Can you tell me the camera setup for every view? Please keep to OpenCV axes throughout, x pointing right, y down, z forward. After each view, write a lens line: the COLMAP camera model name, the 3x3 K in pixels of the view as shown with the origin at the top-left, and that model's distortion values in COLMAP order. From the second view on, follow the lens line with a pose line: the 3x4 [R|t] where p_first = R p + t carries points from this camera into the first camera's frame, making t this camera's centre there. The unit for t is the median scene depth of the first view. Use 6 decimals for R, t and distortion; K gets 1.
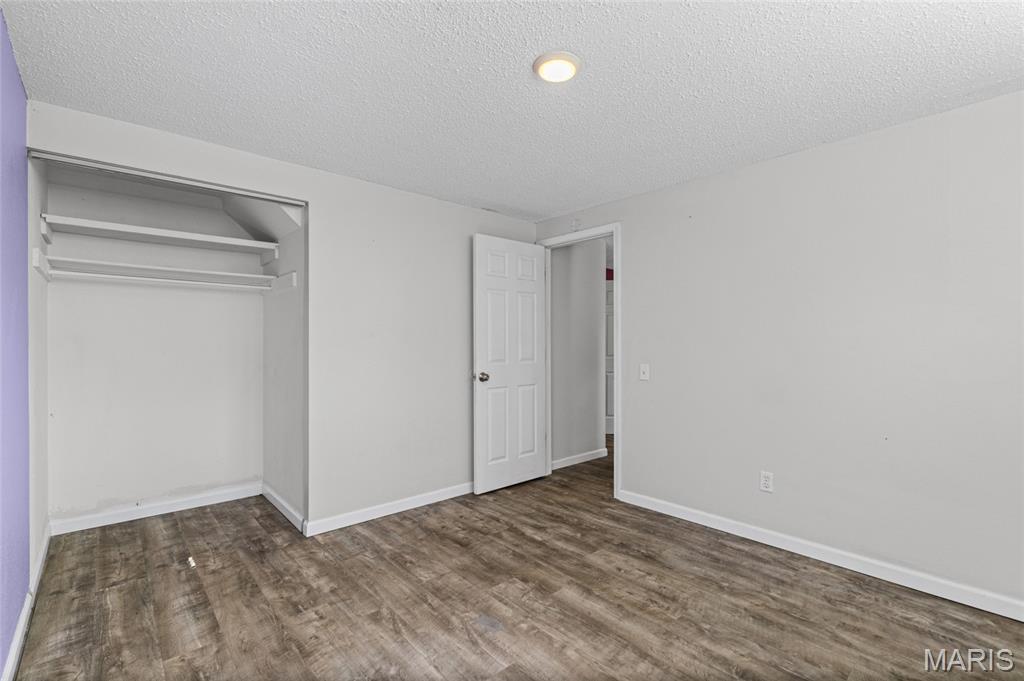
lens RADIAL K [[465.9, 0, 514.4], [0, 465.9, 345.1], [0, 0, 1]] dist [-0.003039, -0.000685]
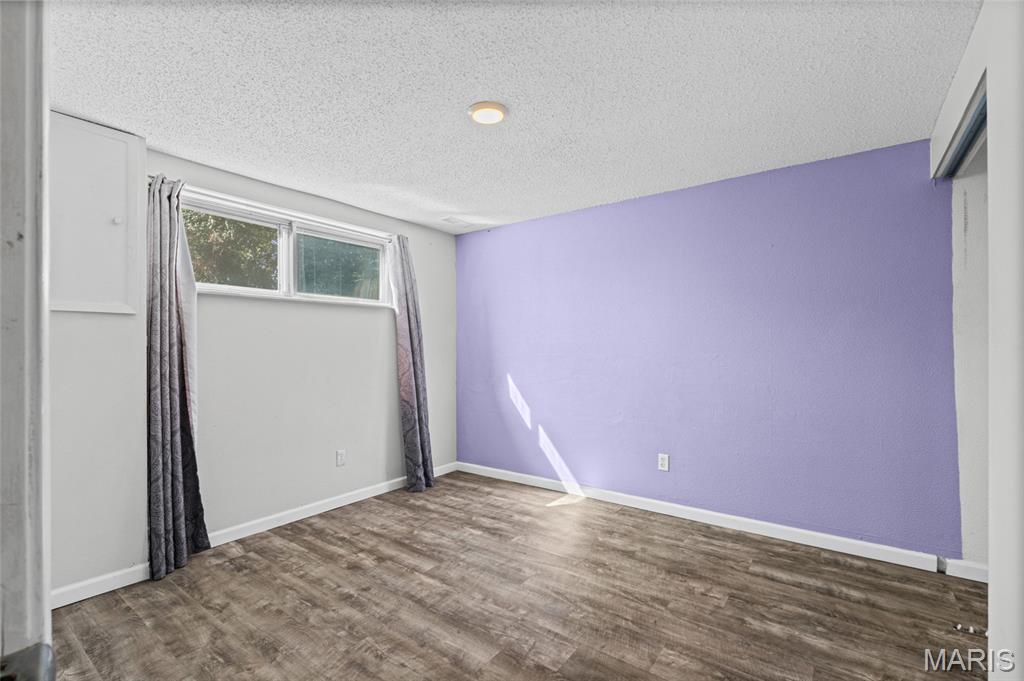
lens RADIAL K [[465.9, 0, 514.4], [0, 465.9, 345.1], [0, 0, 1]] dist [-0.003039, -0.000685]
pose [[-0.980762, 0.003466, -0.195174, 0.235384], [0.003387, 0.999994, 0.000739, -0.005609], [0.195176, 0.000064, -0.980768, 1.973578]]
